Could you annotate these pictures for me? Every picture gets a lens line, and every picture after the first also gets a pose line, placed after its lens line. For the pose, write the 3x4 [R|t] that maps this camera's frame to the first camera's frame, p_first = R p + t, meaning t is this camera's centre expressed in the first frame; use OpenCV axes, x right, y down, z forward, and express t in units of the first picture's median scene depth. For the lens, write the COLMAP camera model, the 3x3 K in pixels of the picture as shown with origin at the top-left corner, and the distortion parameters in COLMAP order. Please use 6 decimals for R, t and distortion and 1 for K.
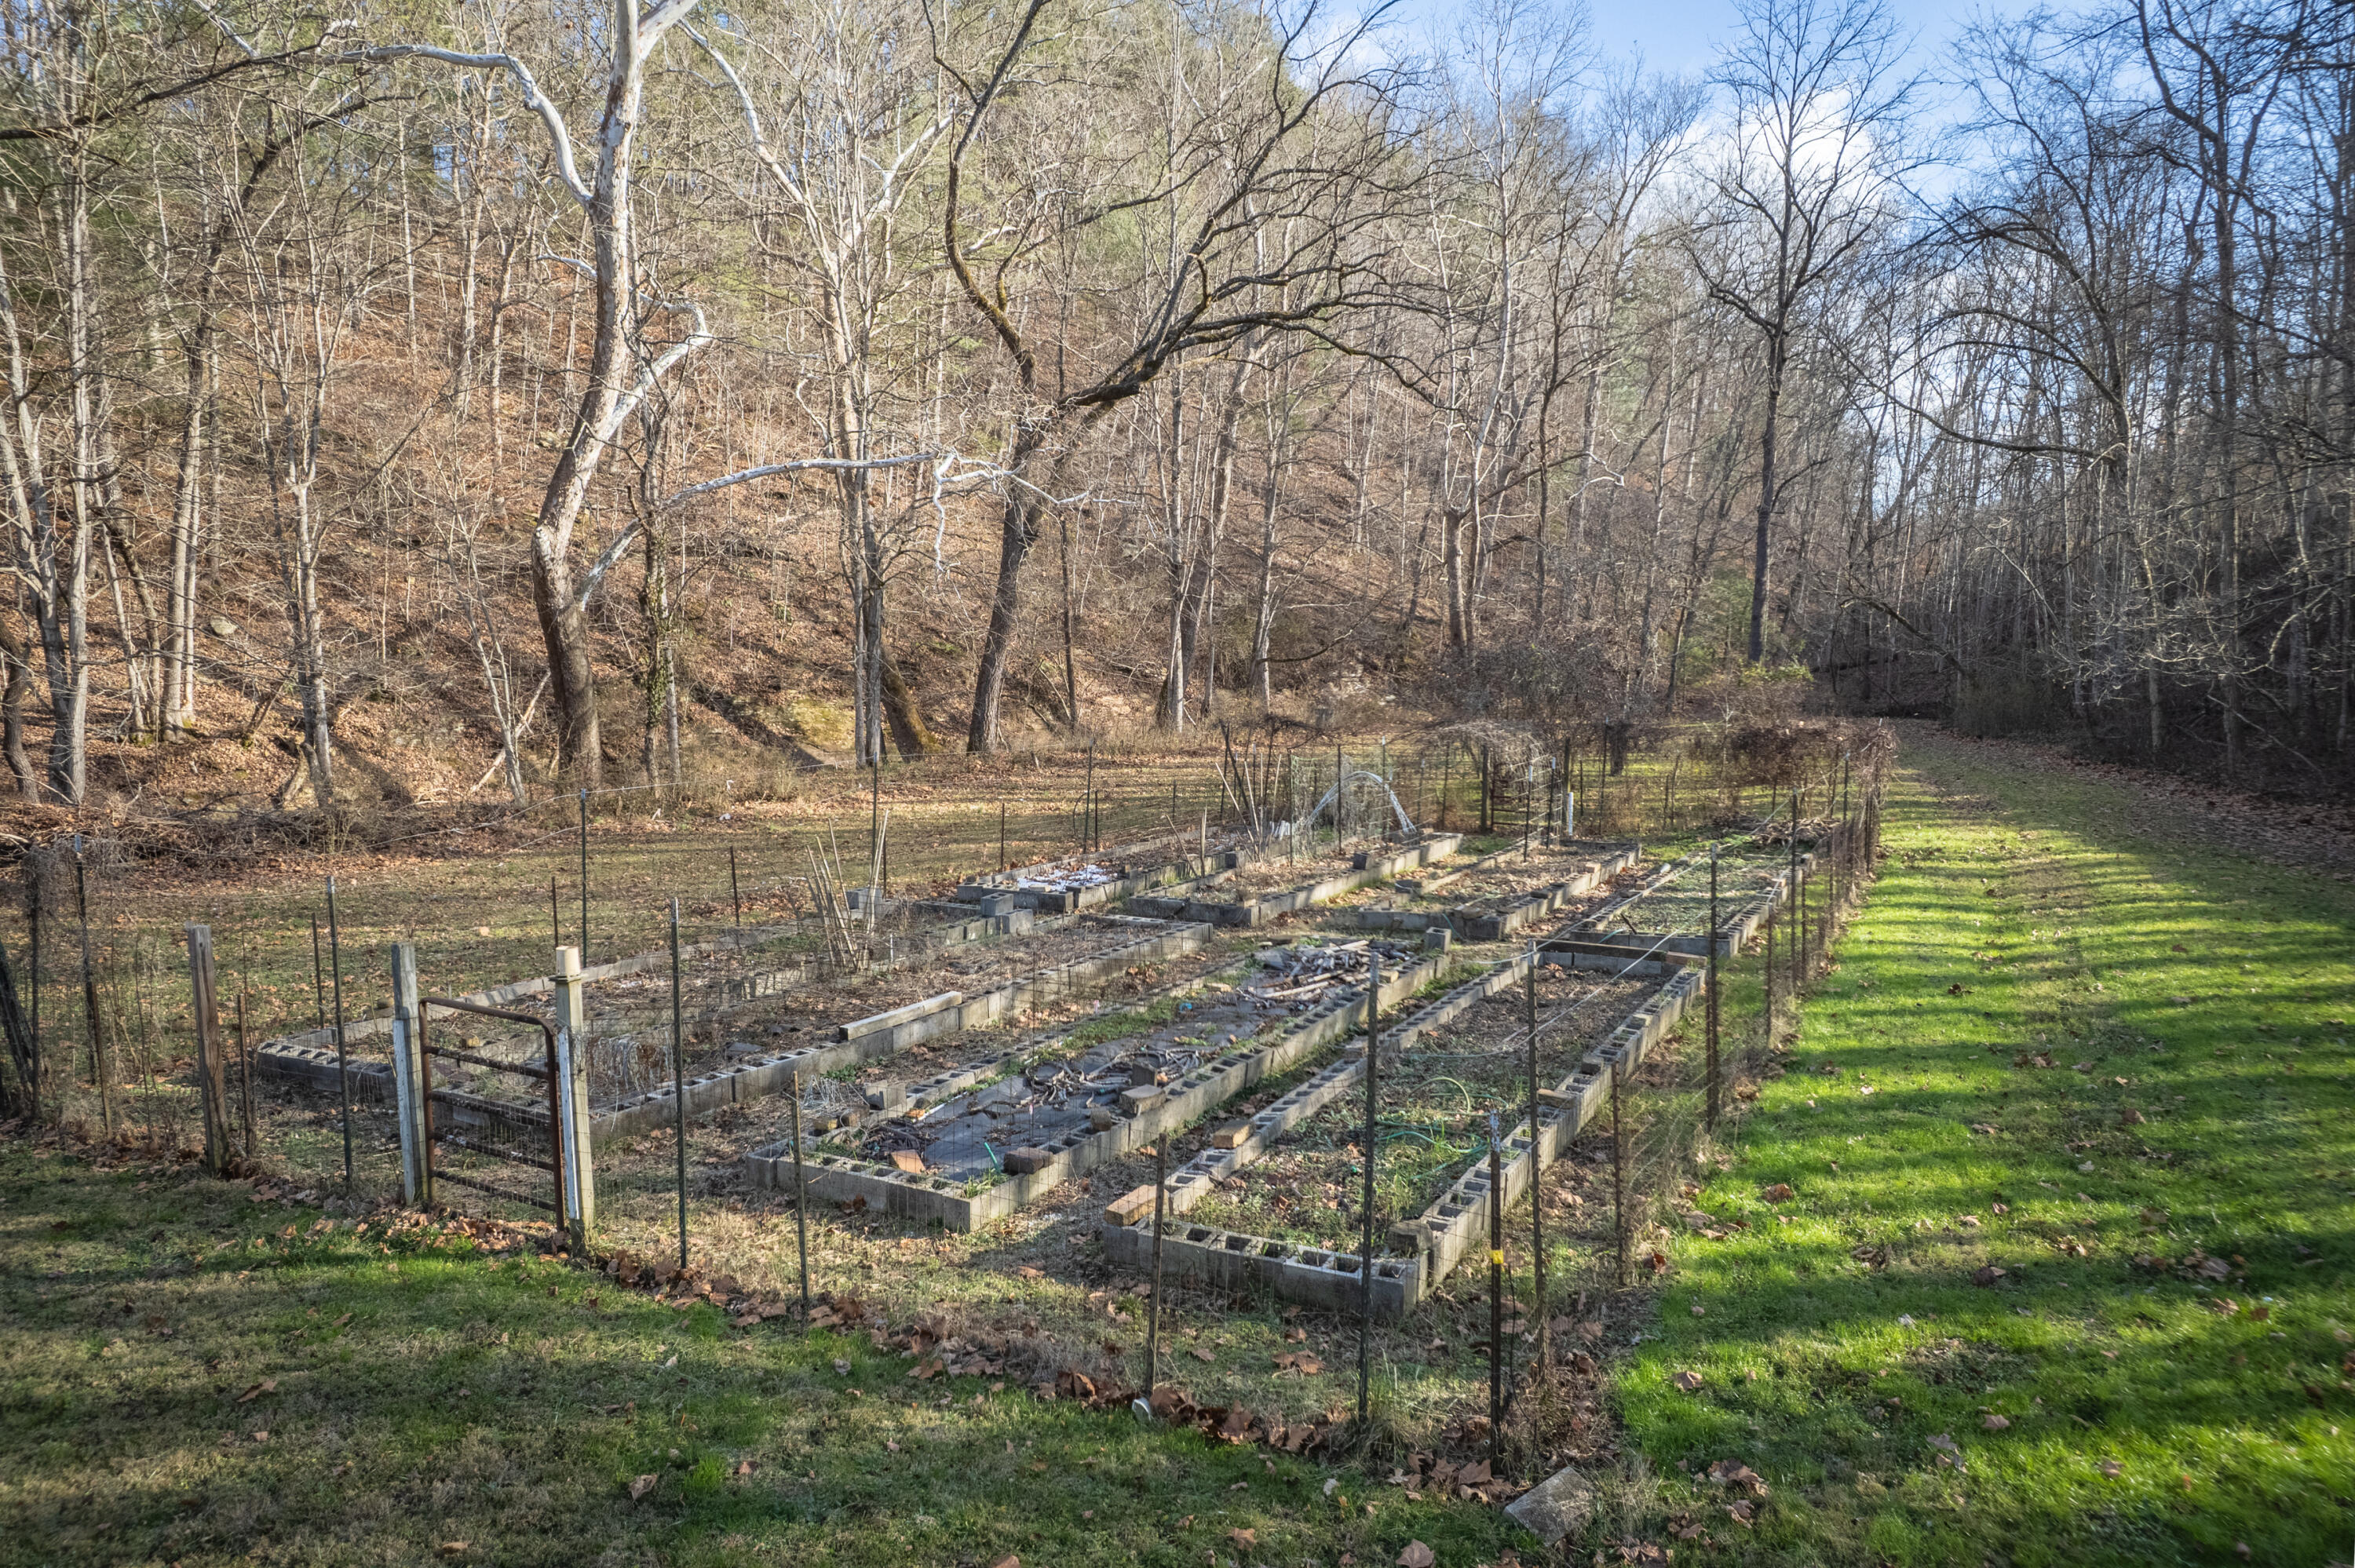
lens RADIAL K [[1533.6, 0, 1177.4], [0, 1533.6, 831.9], [0, 0, 1]] dist [-0.046296, -0.001149]
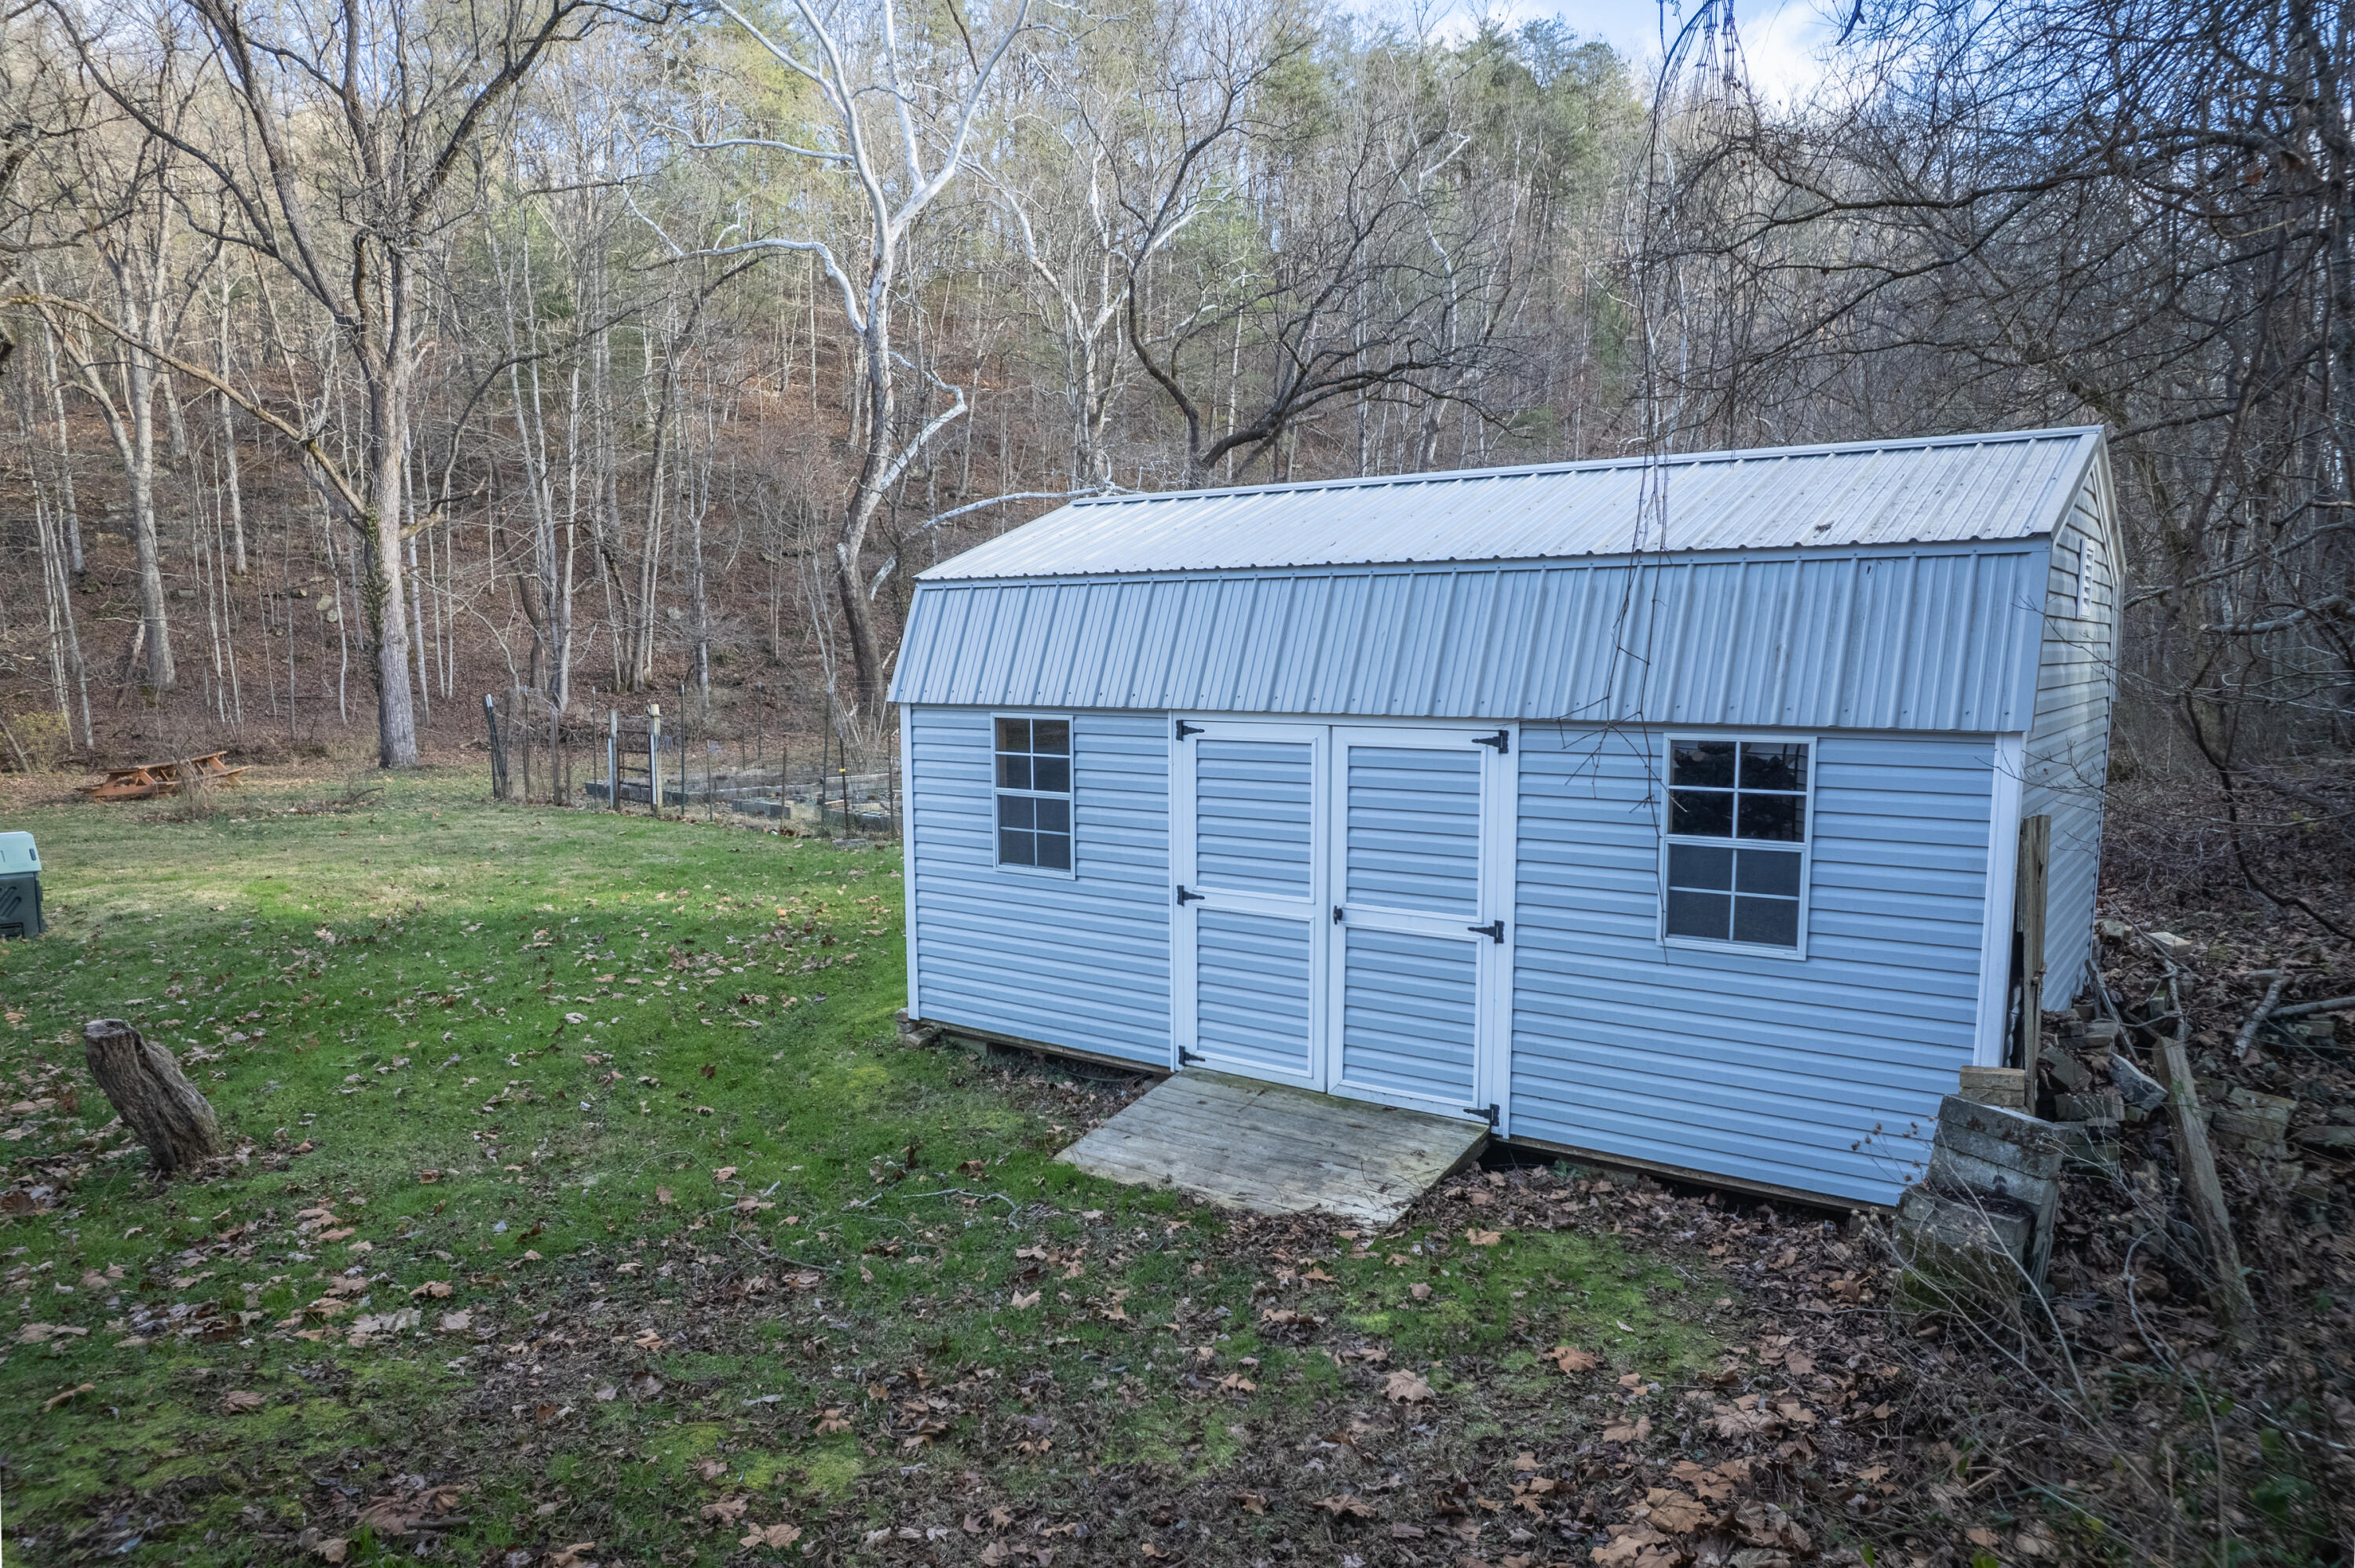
lens RADIAL K [[1533.6, 0, 1177.4], [0, 1533.6, 831.9], [0, 0, 1]] dist [-0.046296, -0.001149]
pose [[0.958948, 0.034915, -0.281423, 0.330483], [-0.034639, 0.999382, 0.005956, 0.063941], [0.281457, 0.004037, 0.959565, -0.356030]]
